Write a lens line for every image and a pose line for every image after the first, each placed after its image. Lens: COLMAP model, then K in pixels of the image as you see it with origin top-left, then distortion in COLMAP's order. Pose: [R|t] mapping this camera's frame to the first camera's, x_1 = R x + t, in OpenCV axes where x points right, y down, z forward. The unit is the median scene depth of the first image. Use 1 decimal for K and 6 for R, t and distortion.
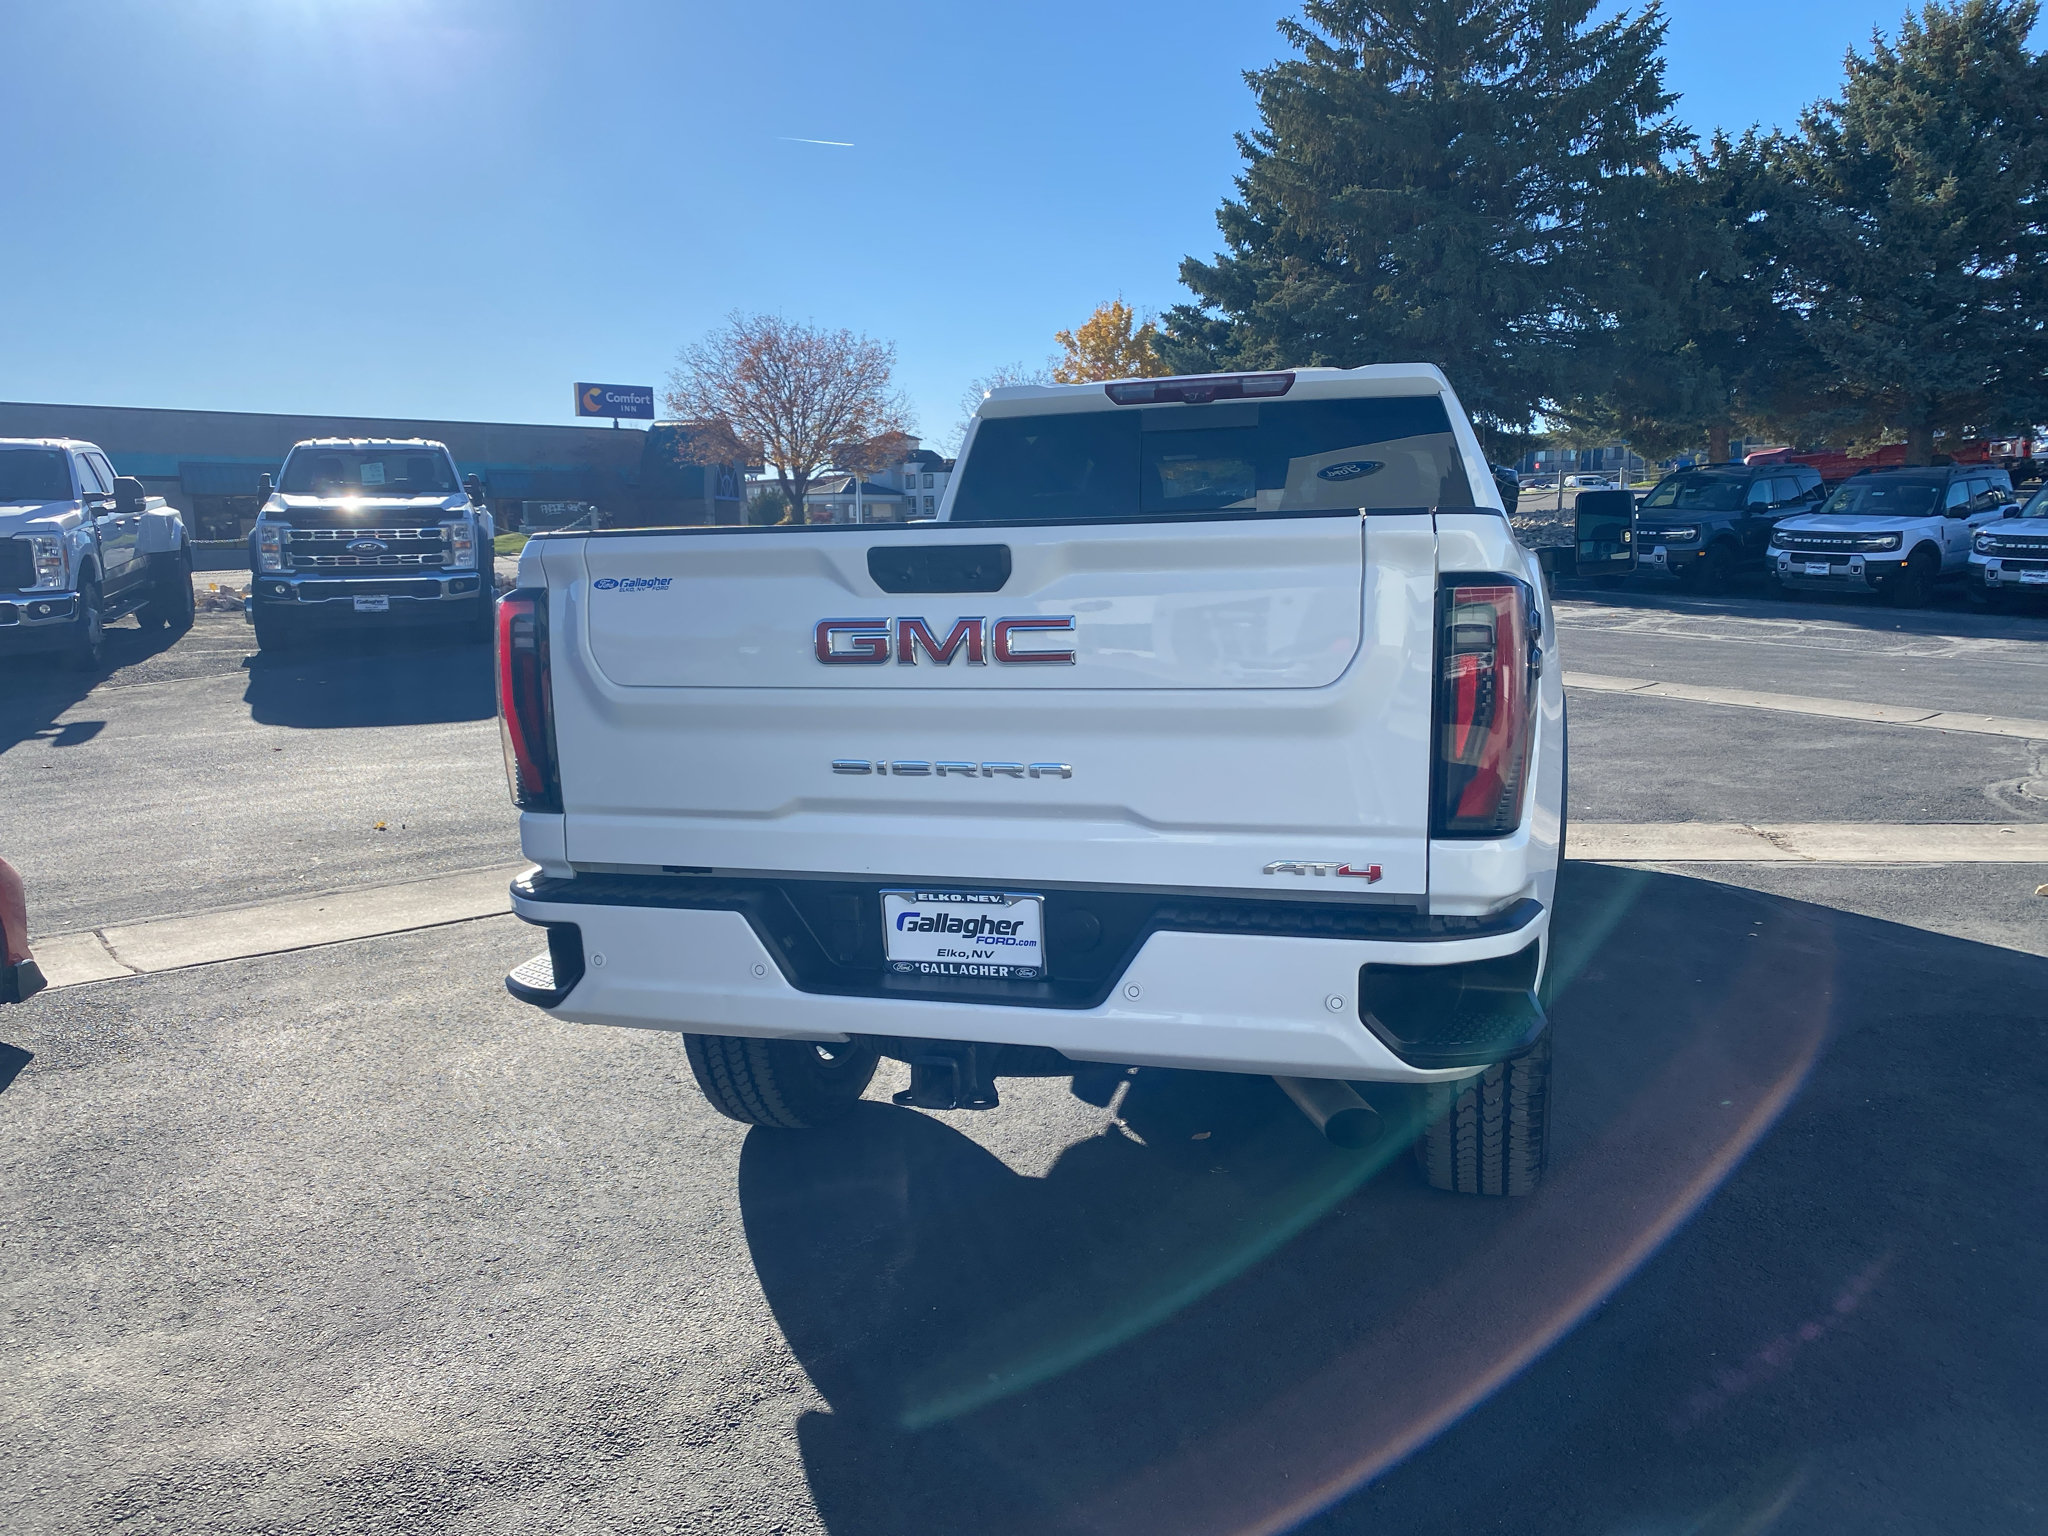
lens RADIAL K [[1572.5, 0, 1024.0], [0, 1572.5, 768.0], [0, 0, 1]] dist [0.038462, -0.036645]
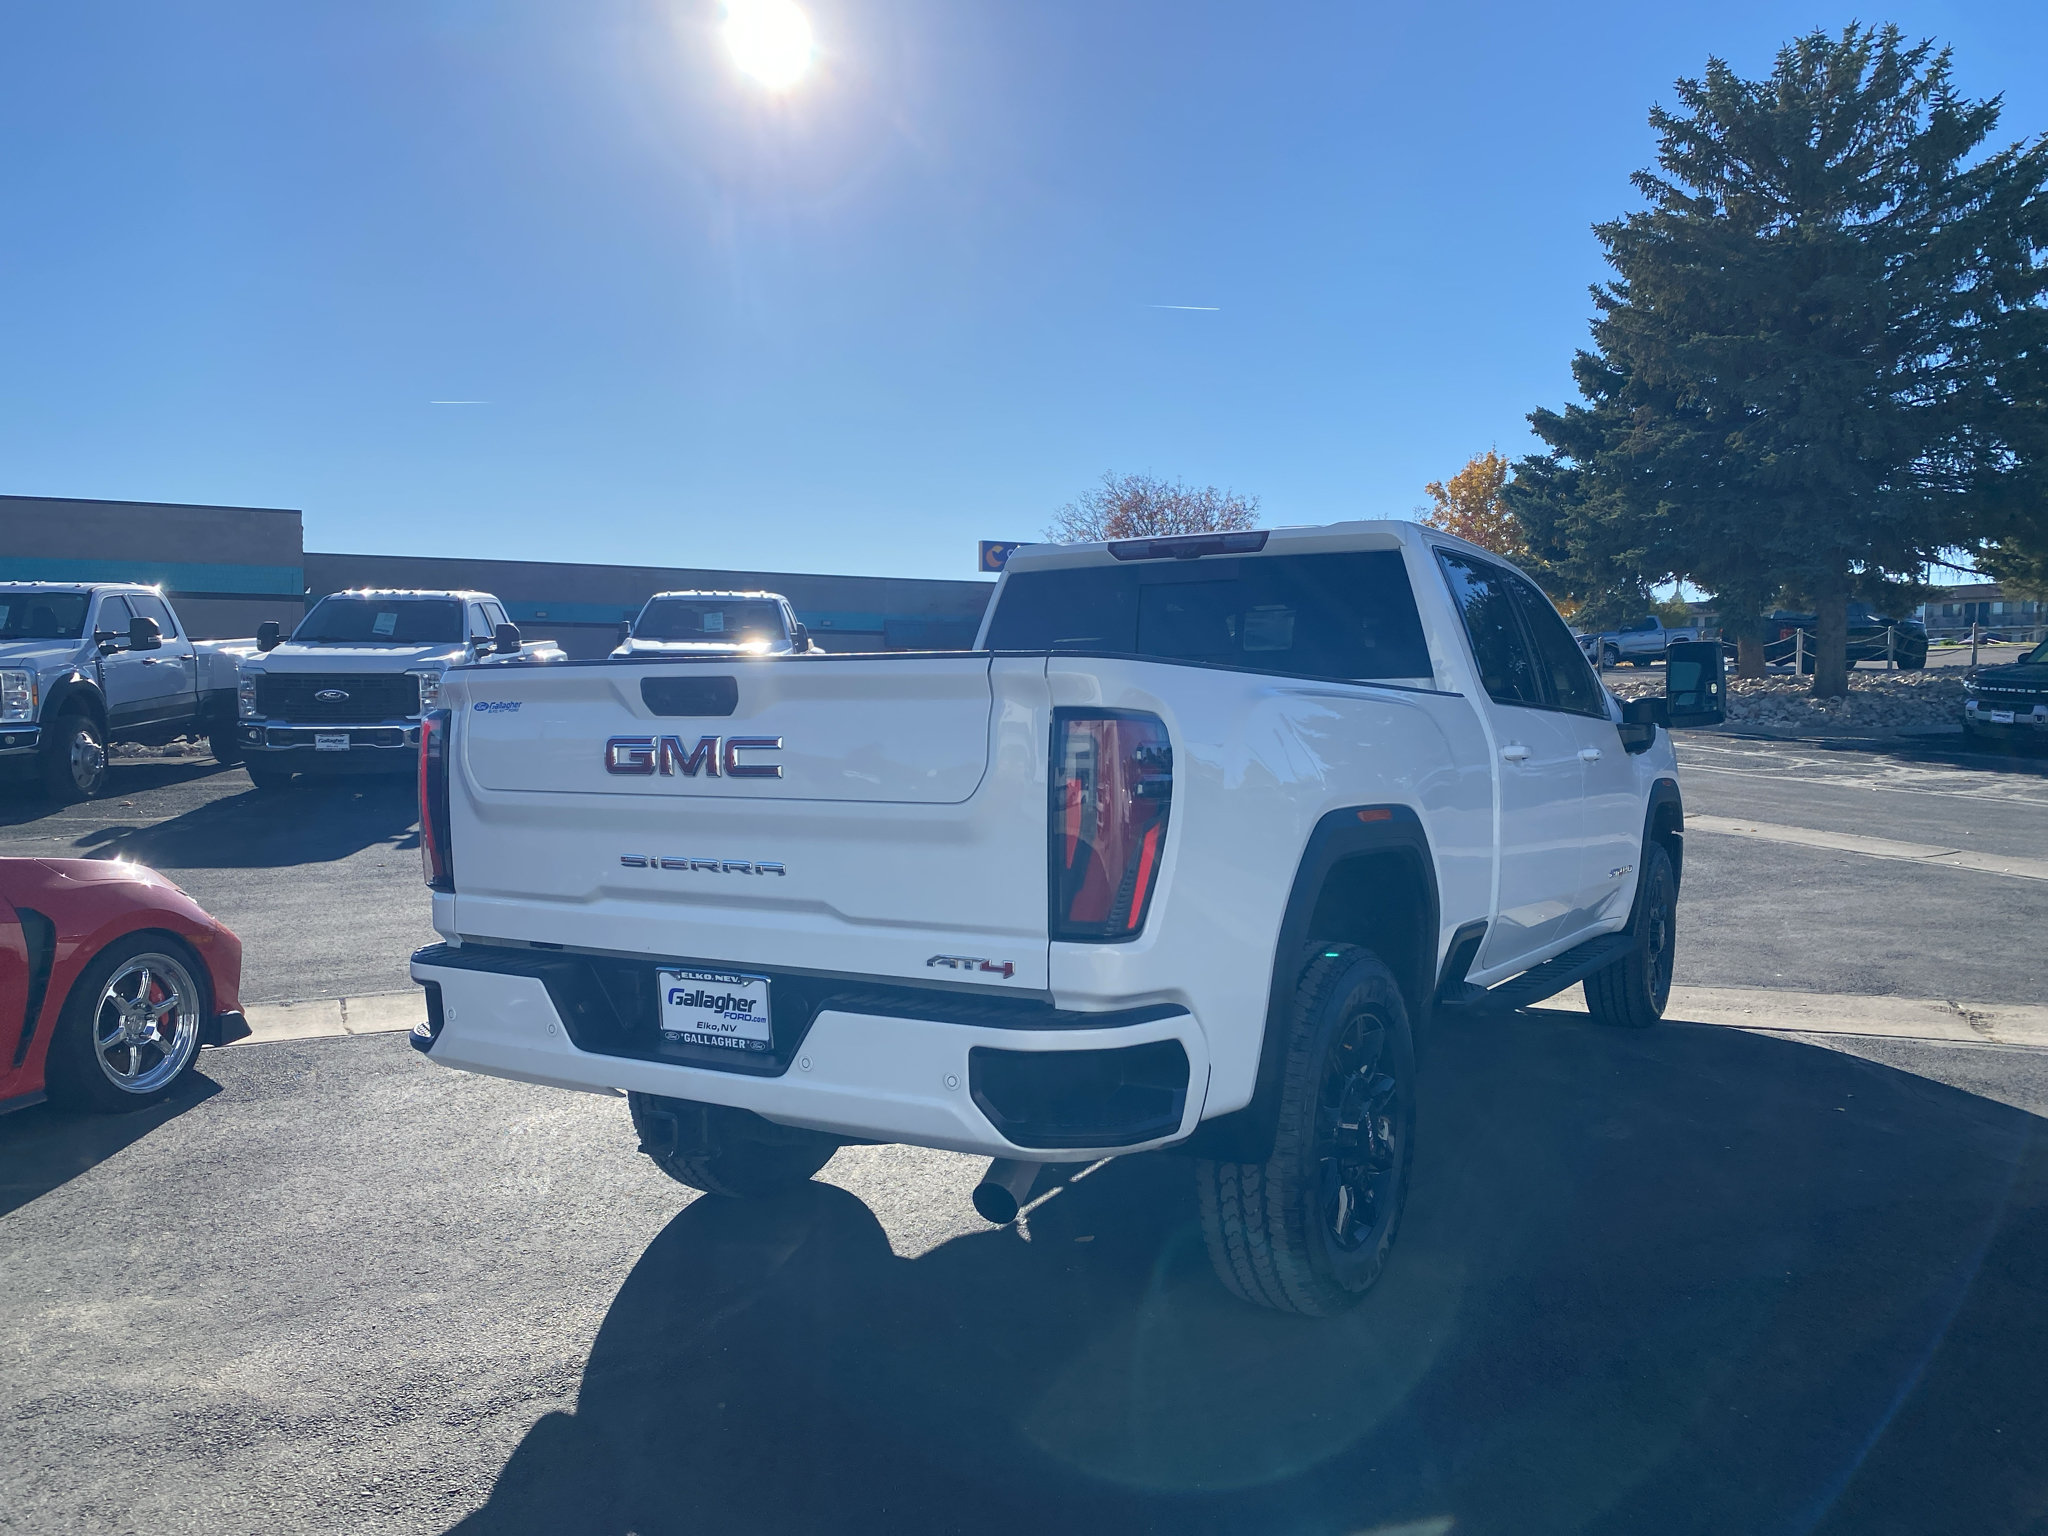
lens RADIAL K [[1565.2, 0, 1027.7], [0, 1565.2, 772.7], [0, 0, 1]] dist [0.029694, -0.028856]
pose [[0.970795, 0.027624, -0.238316, 0.190164], [-0.048782, 0.995326, -0.083347, 0.006986], [0.234900, 0.092538, 0.967605, -0.034584]]
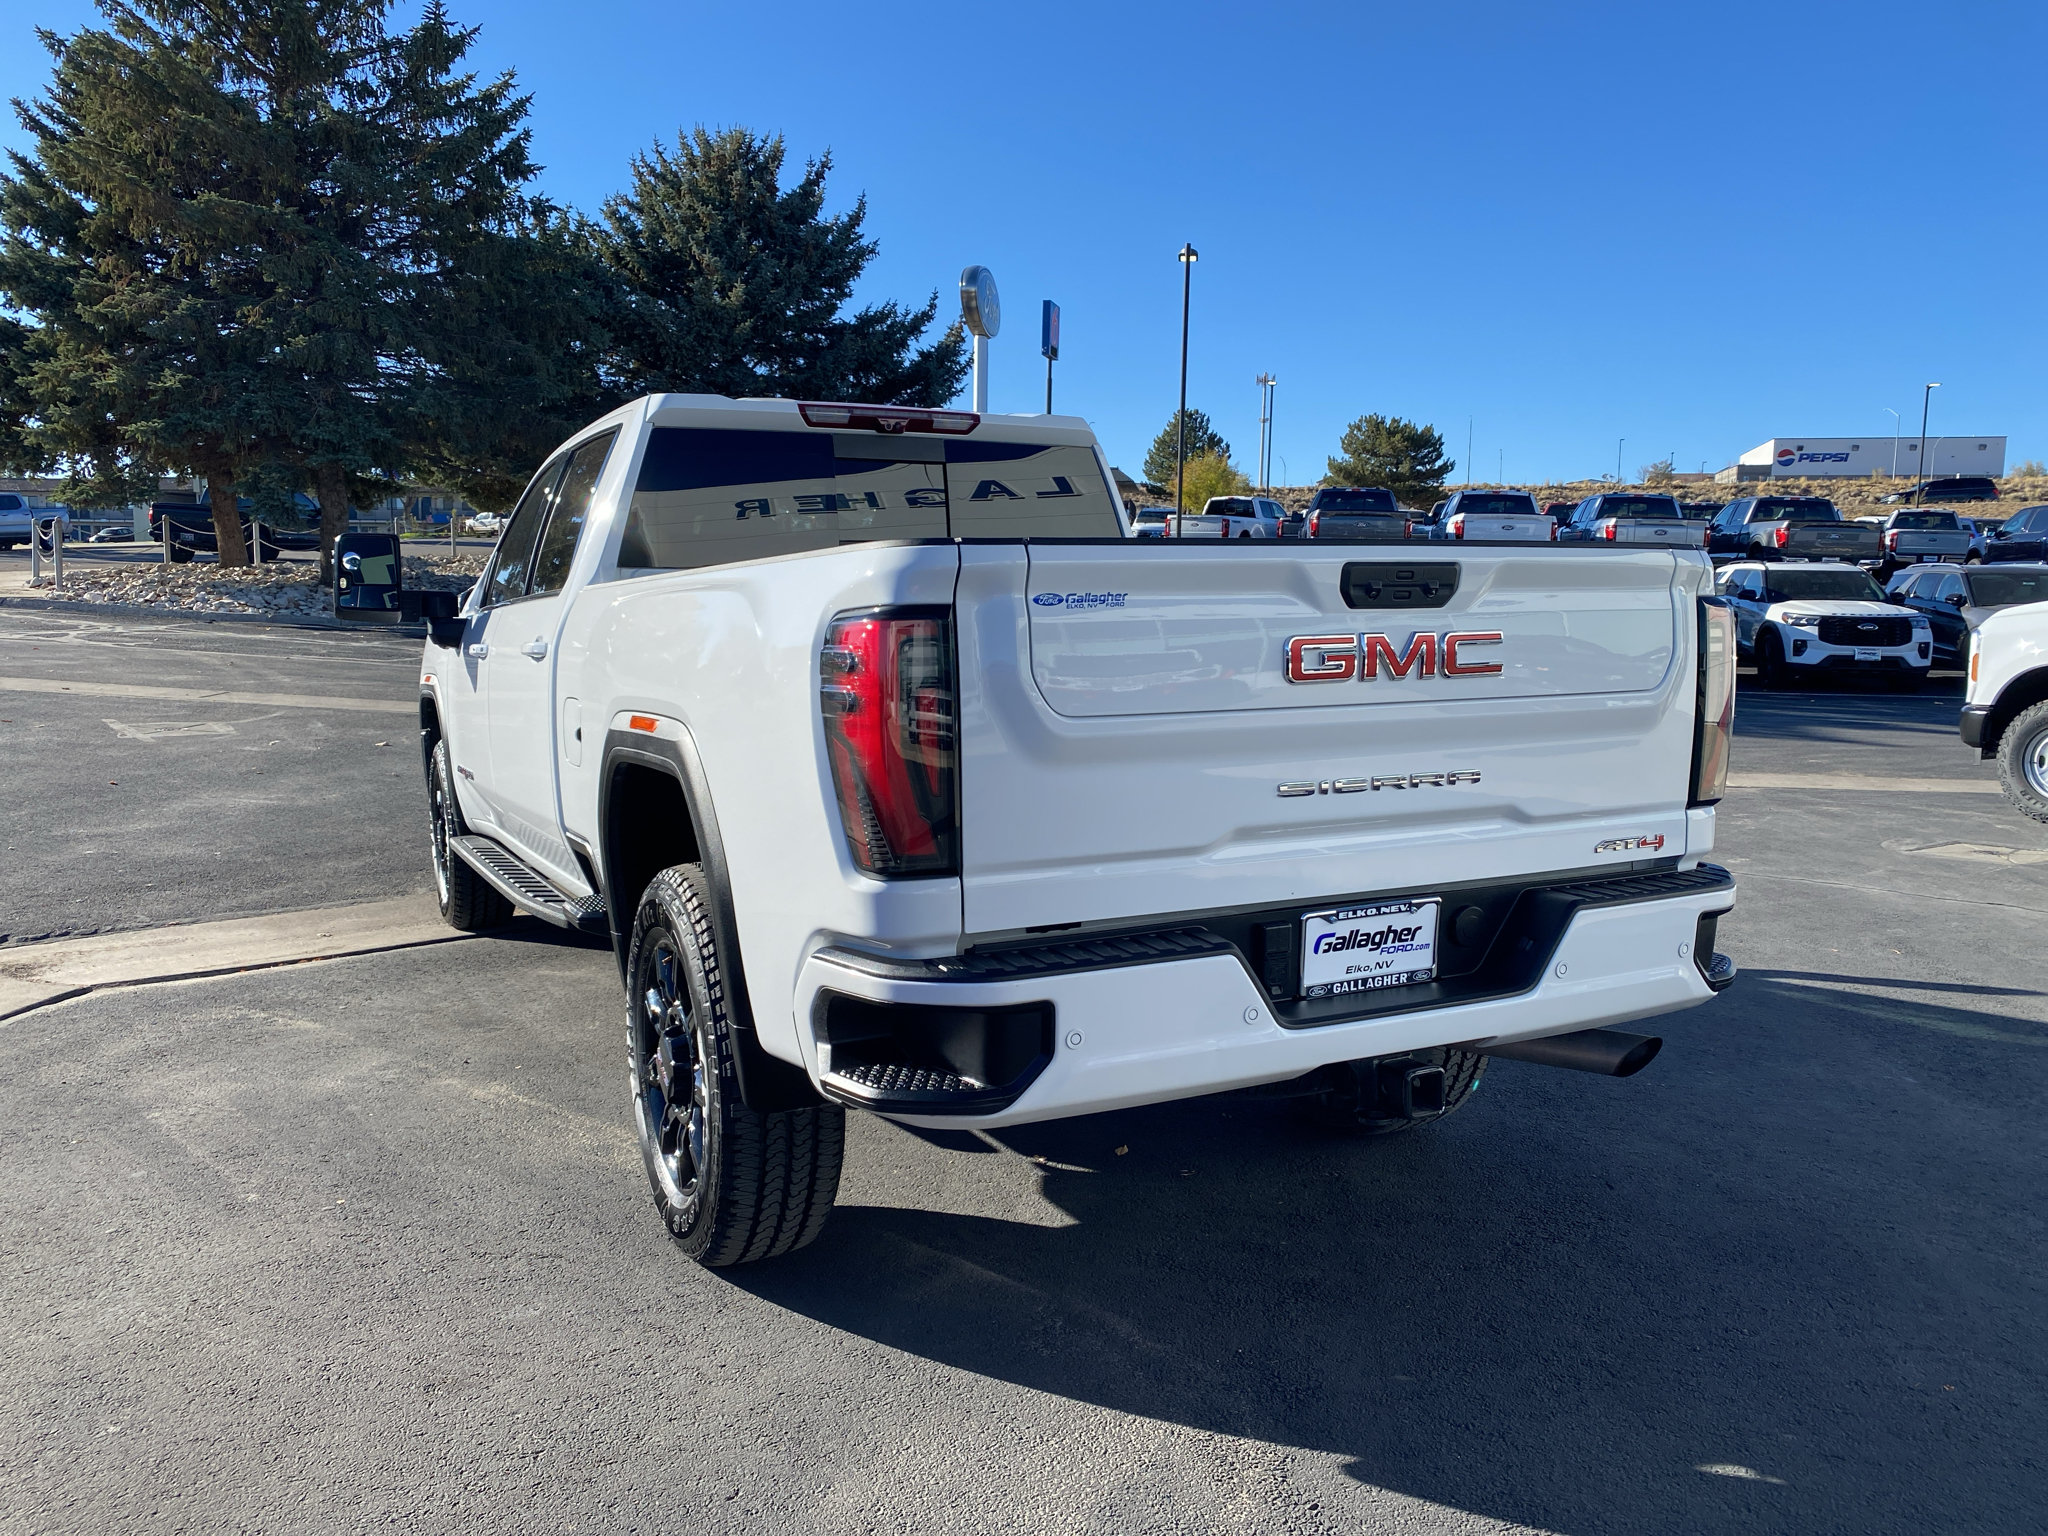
lens RADIAL K [[1587.5, 0, 1022.8], [0, 1587.5, 739.6], [0, 0, 1]] dist [0.039340, -0.006069]
pose [[0.738523, -0.046364, 0.672633, -0.367586], [0.080404, 0.996570, -0.019588, -0.010576], [-0.669417, 0.068549, 0.739717, 0.159918]]
